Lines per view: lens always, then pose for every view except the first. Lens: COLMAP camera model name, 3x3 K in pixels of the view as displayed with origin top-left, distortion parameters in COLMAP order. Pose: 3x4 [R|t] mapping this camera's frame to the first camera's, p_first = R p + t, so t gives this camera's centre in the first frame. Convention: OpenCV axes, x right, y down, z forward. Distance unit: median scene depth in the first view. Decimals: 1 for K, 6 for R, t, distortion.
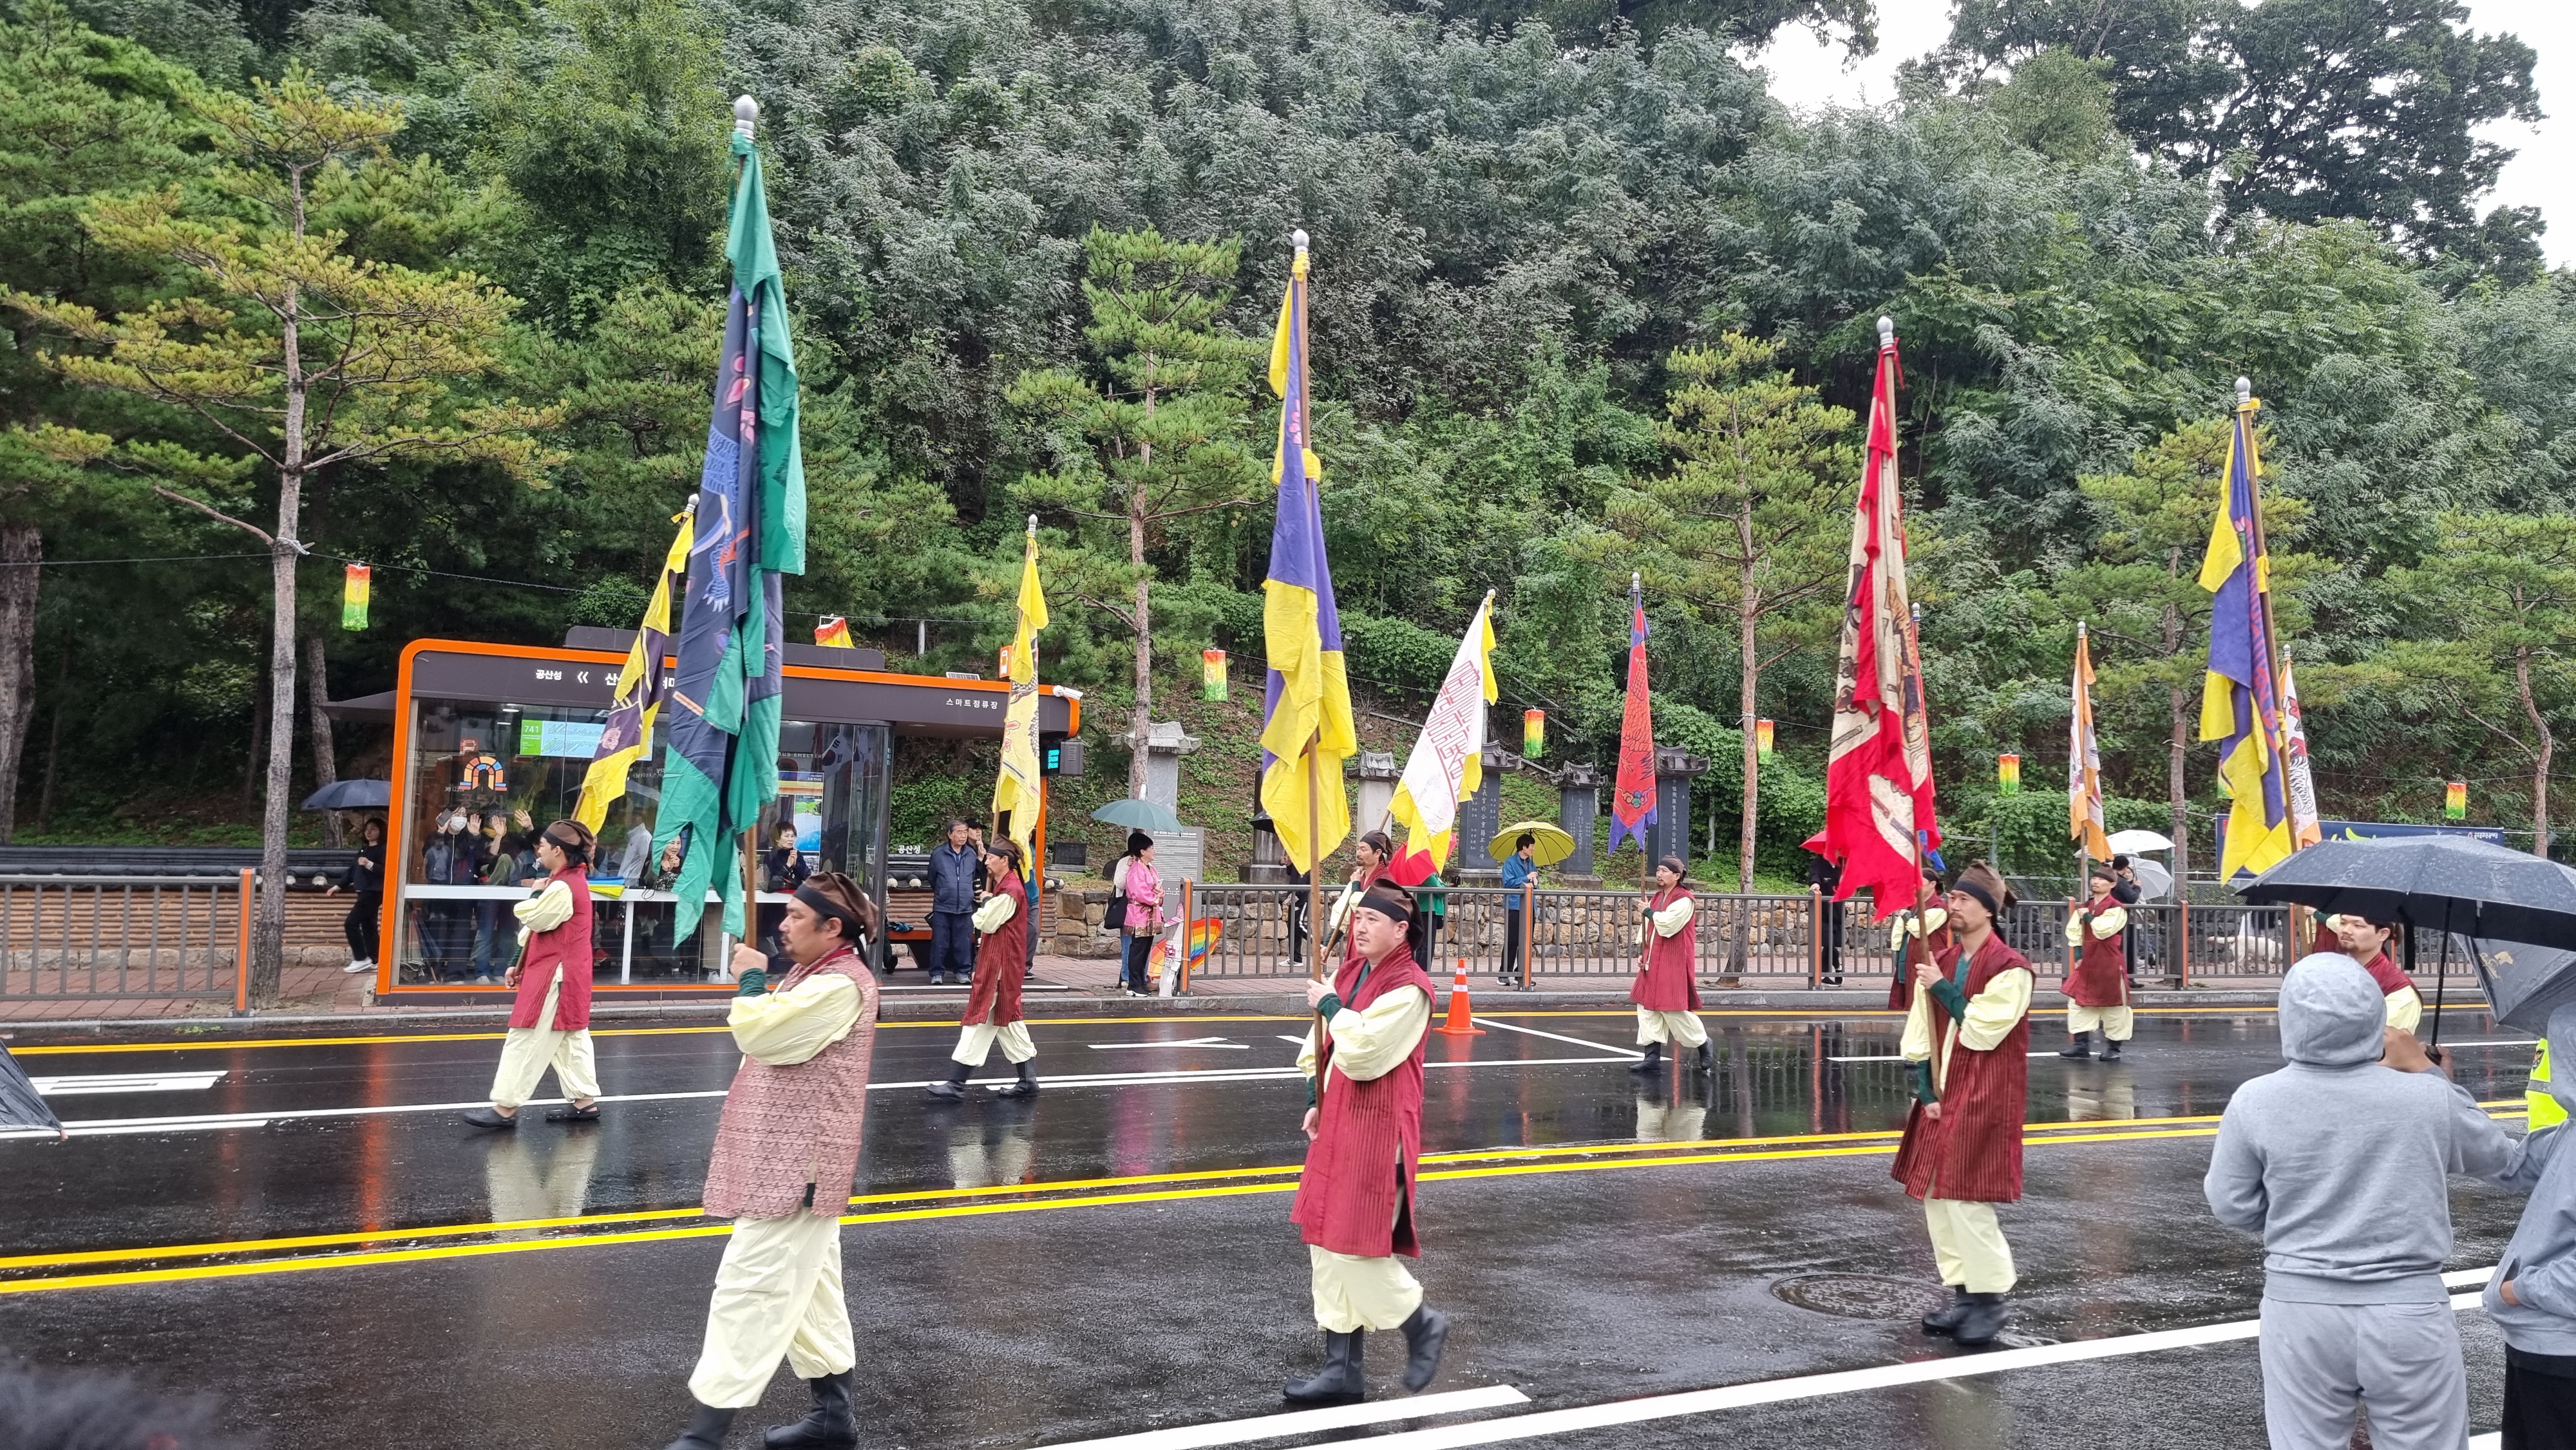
lens RADIAL K [[1759.9, 0, 1281.3], [0, 1759.9, 737.6], [0, 0, 1]] dist [0.106352, -0.091604]
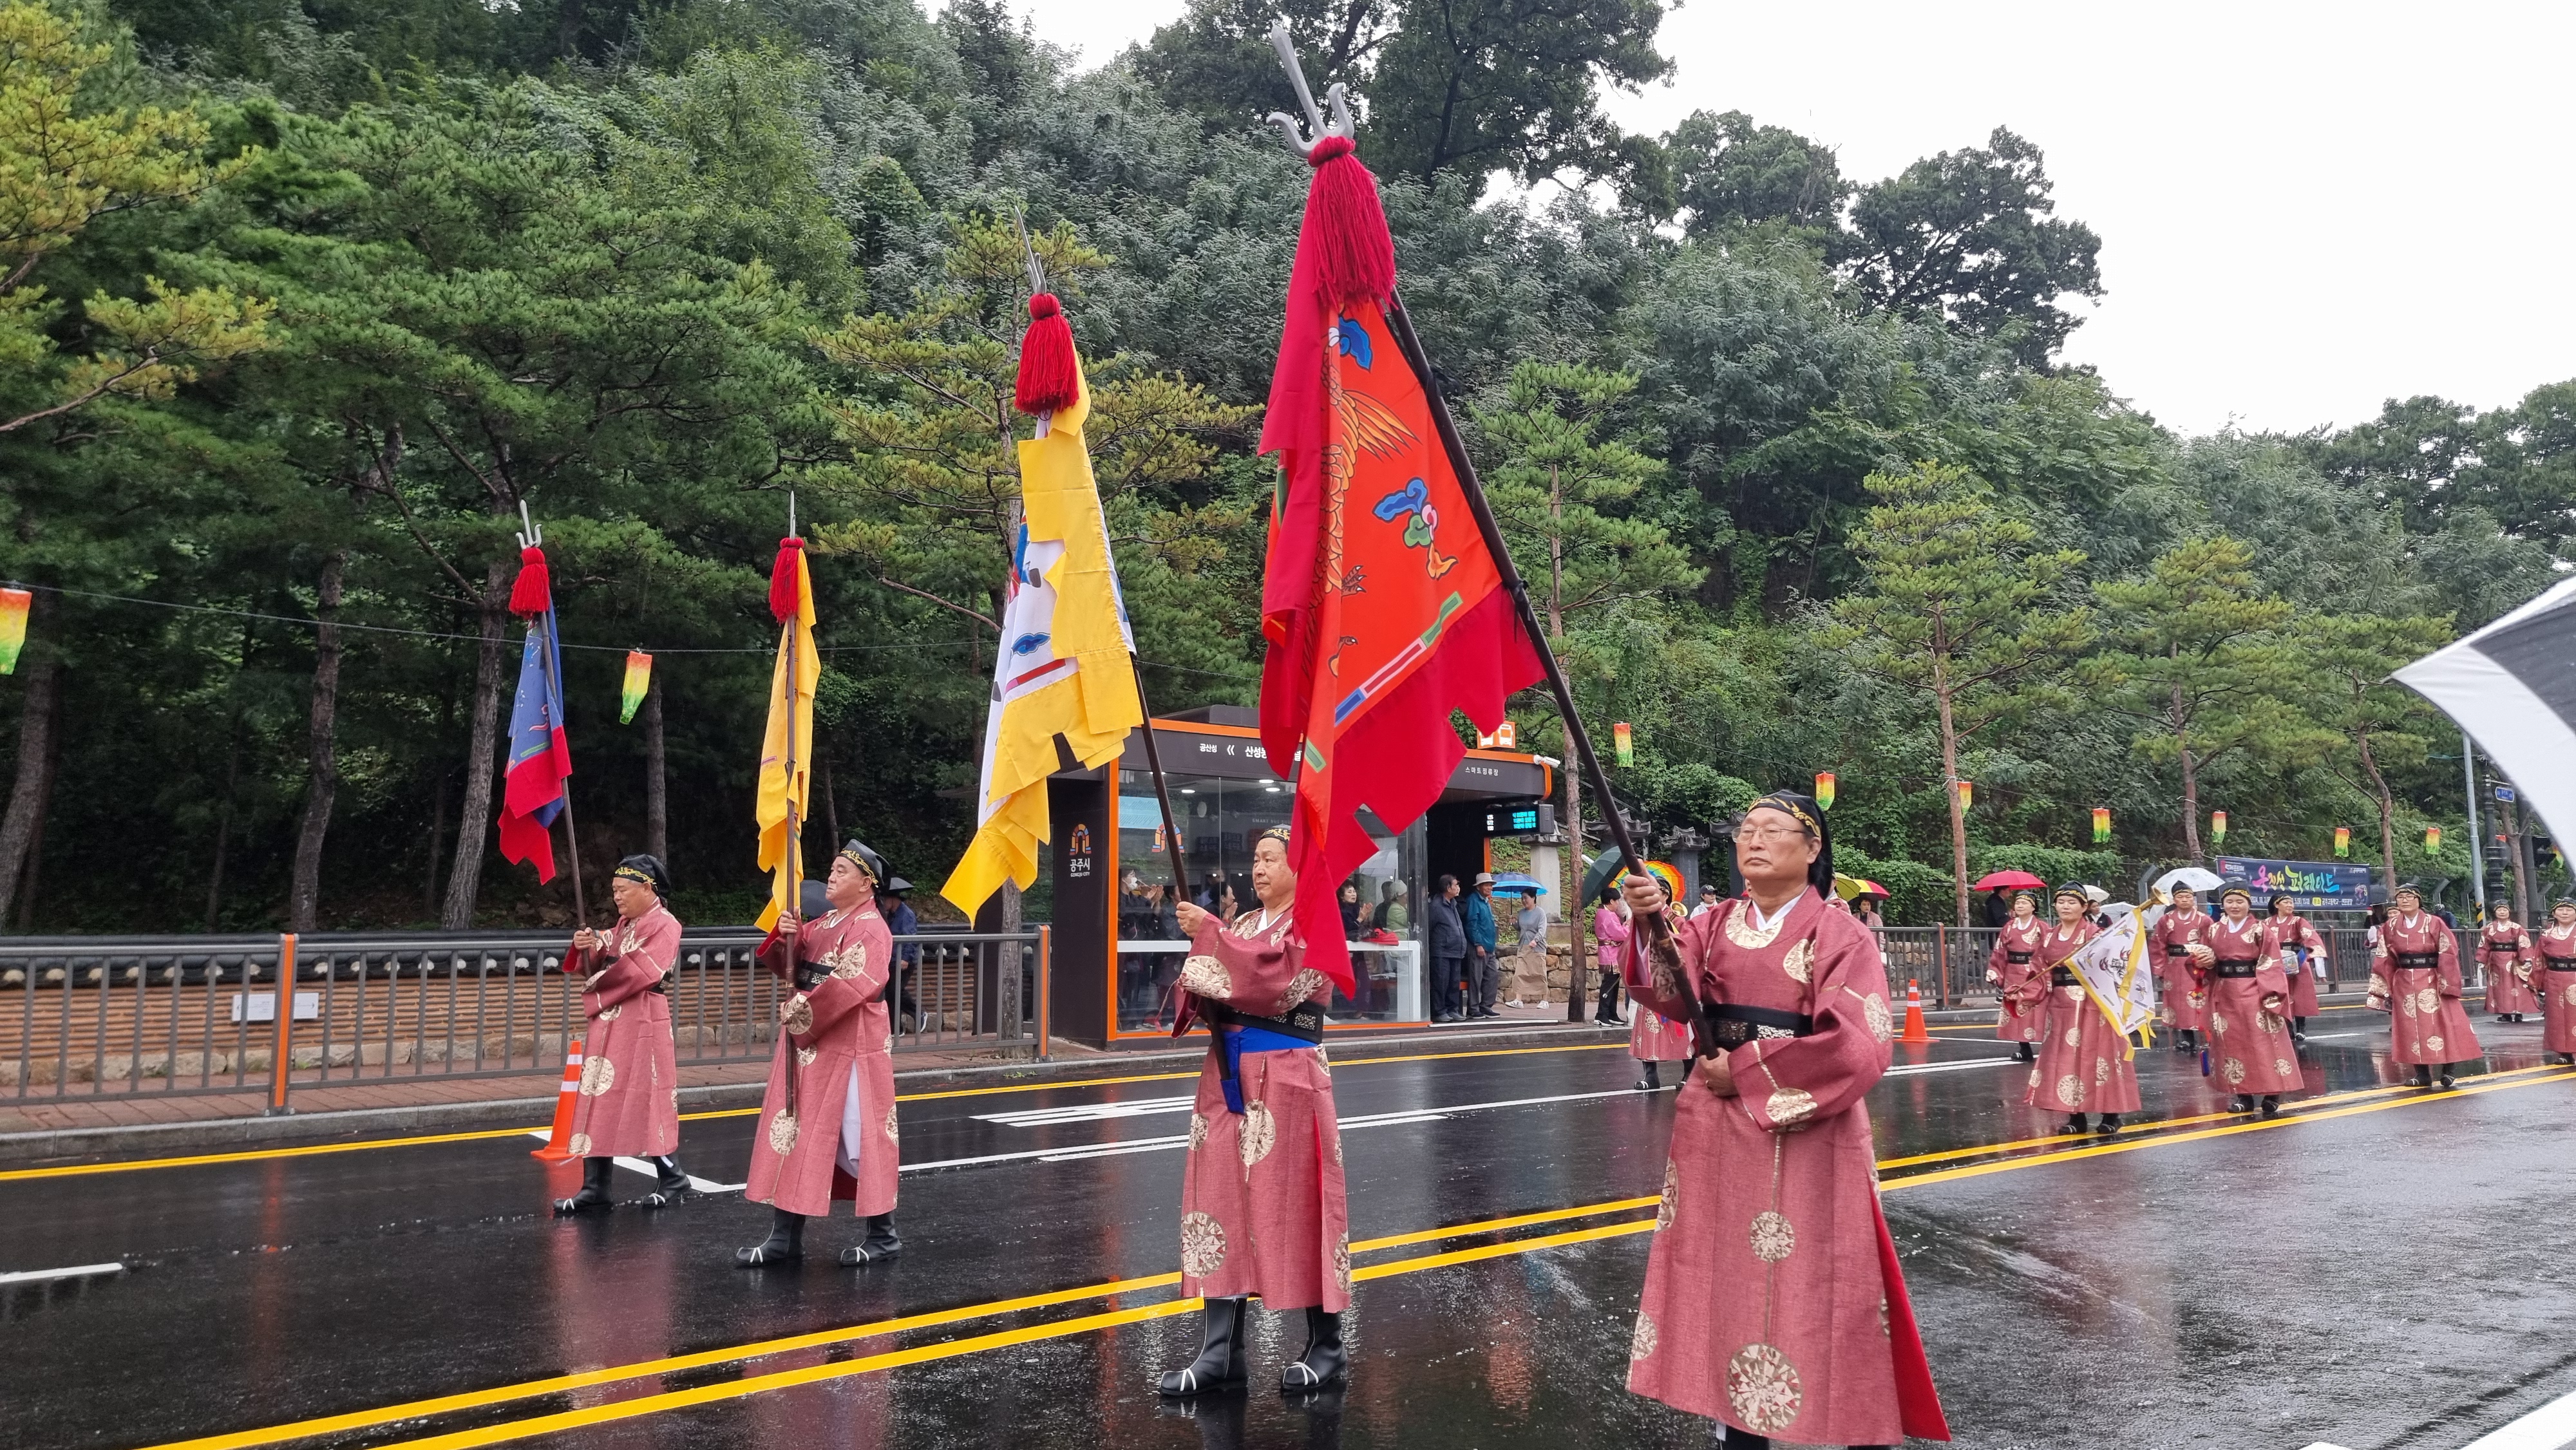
lens RADIAL K [[1738.0, 0, 1288.0], [0, 1738.0, 725.0], [0, 0, 1]] dist [0.079536, -0.061151]
pose [[0.975291, -0.010369, 0.220679, -0.381200], [0.023910, 0.997985, -0.058778, 0.009783], [-0.219625, 0.062602, 0.973574, -0.043288]]
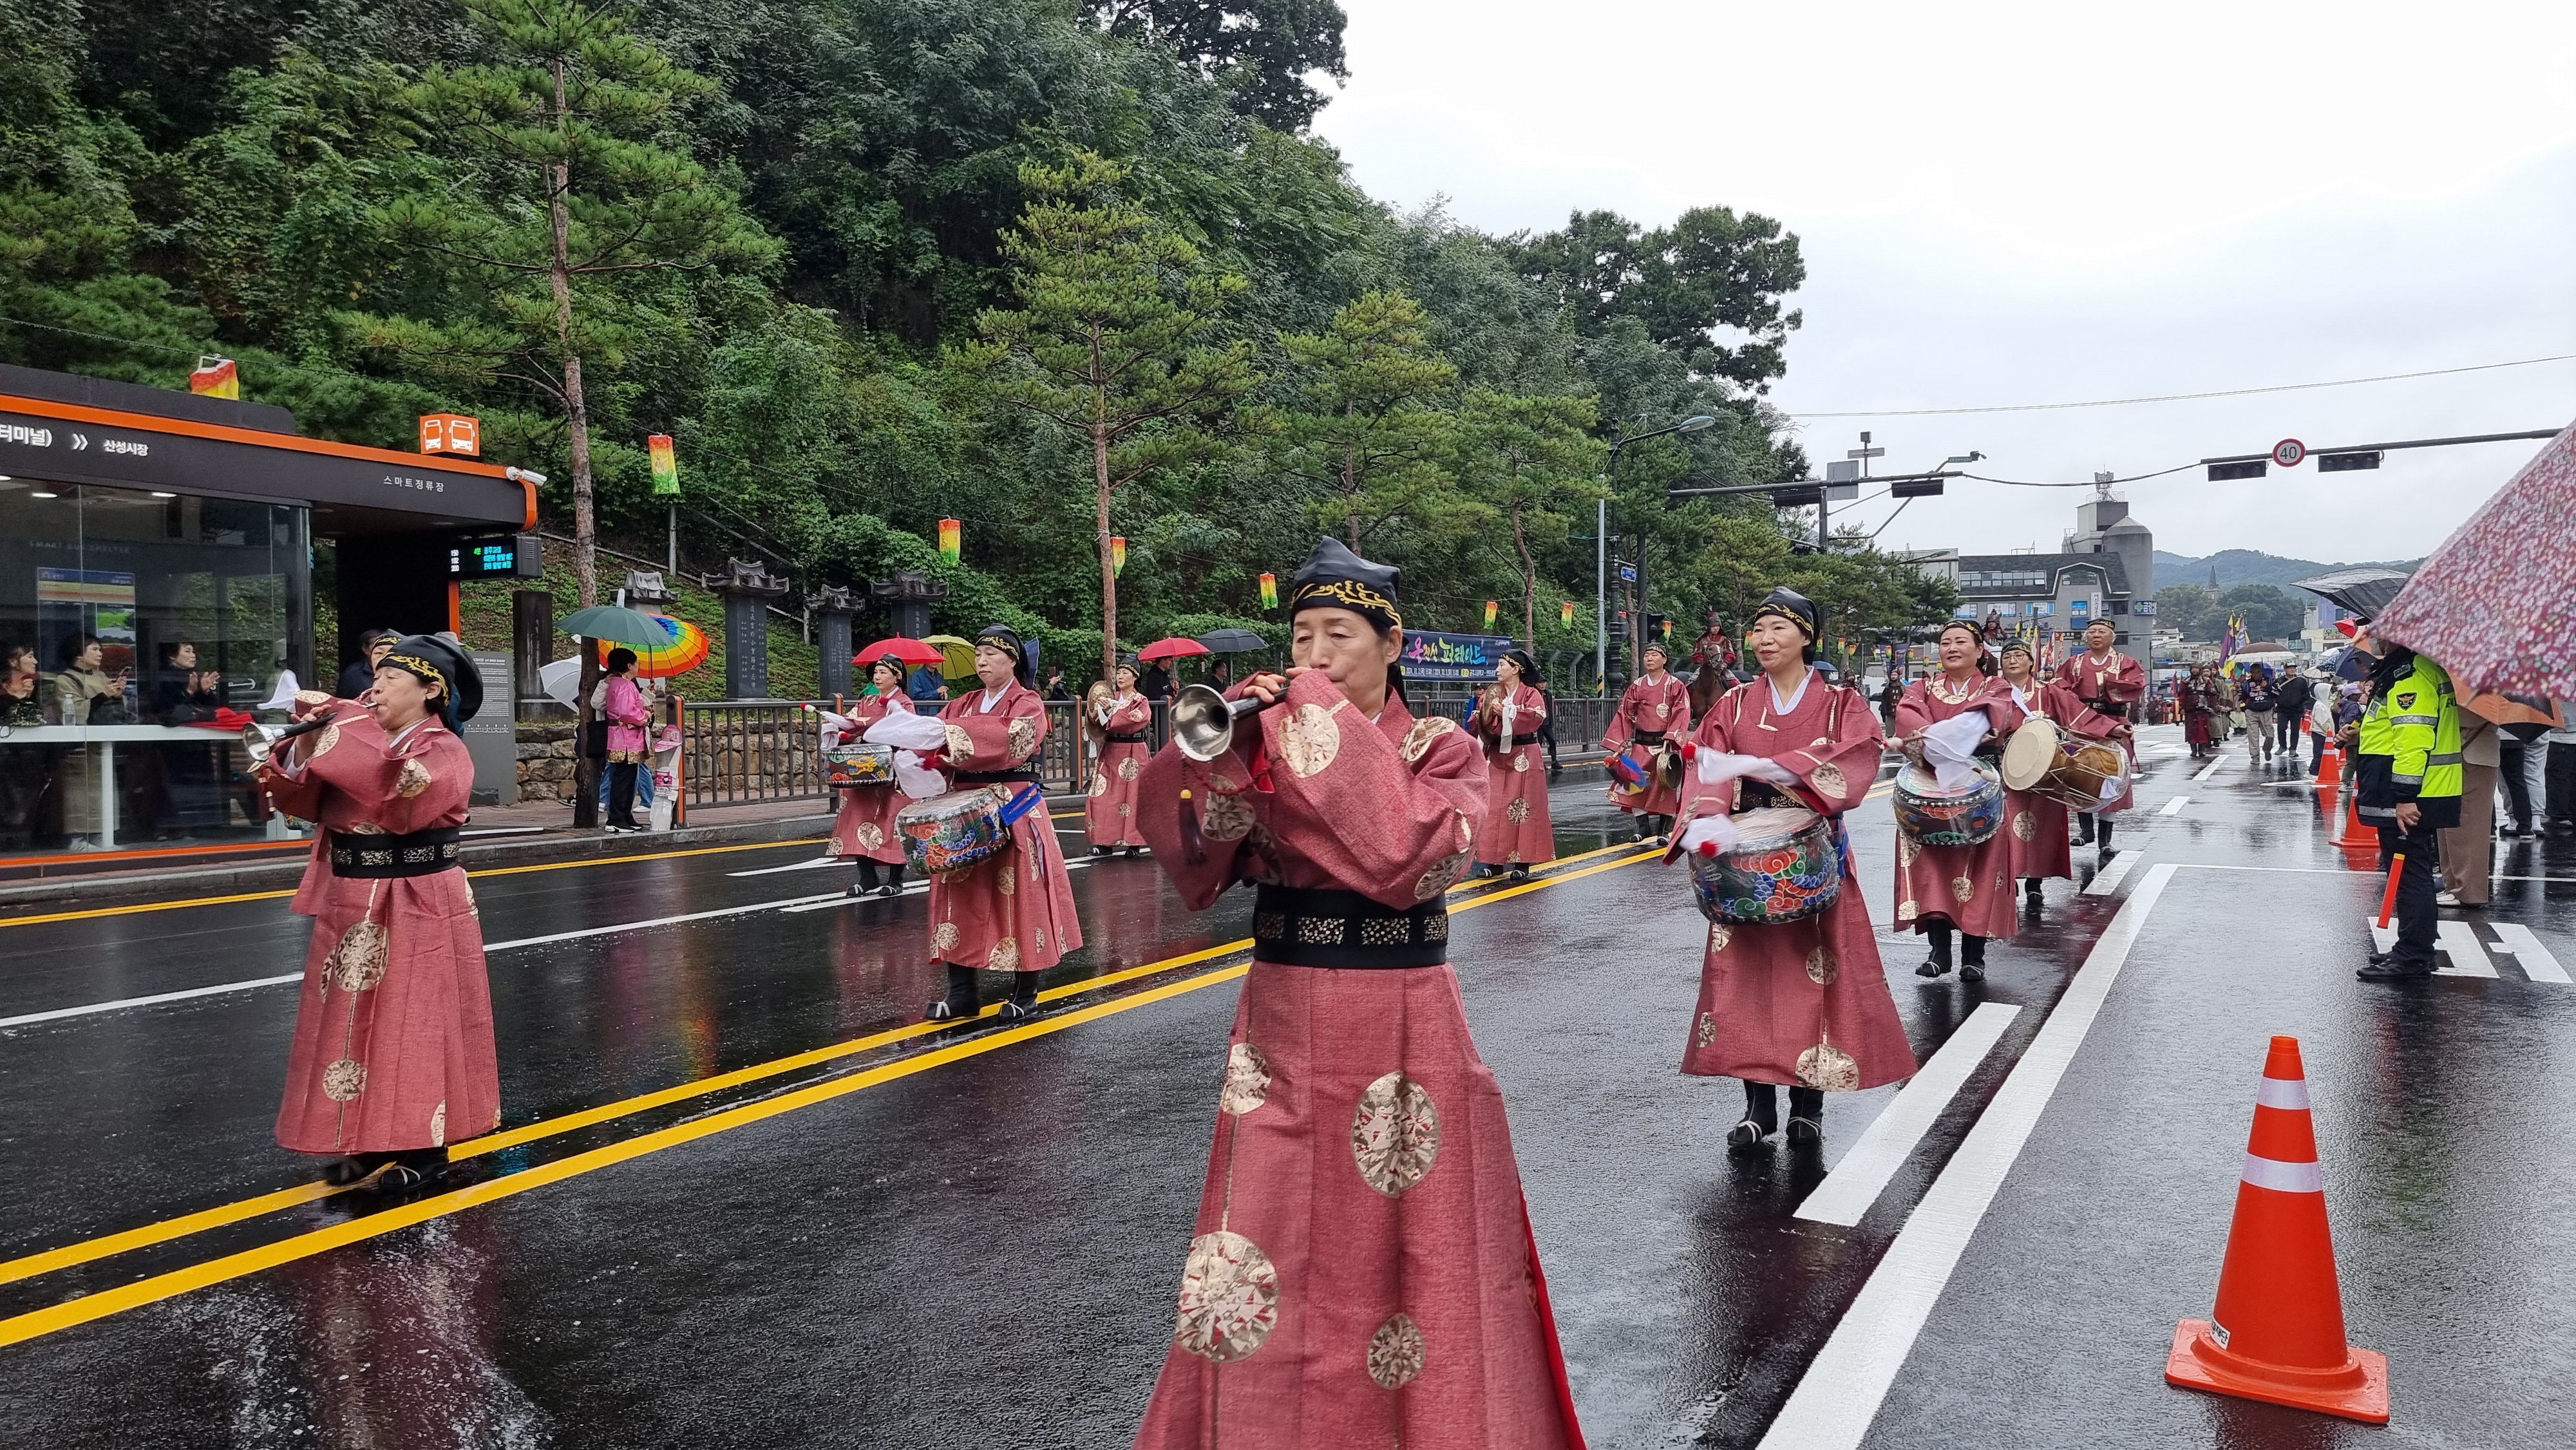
lens RADIAL K [[1759.9, 0, 1281.3], [0, 1759.9, 737.6], [0, 0, 1]] dist [0.106352, -0.091604]
pose [[0.813735, -0.049489, 0.579125, -0.232950], [0.001850, 0.996584, 0.082563, 0.020128], [-0.581233, -0.066113, 0.811047, 0.076163]]
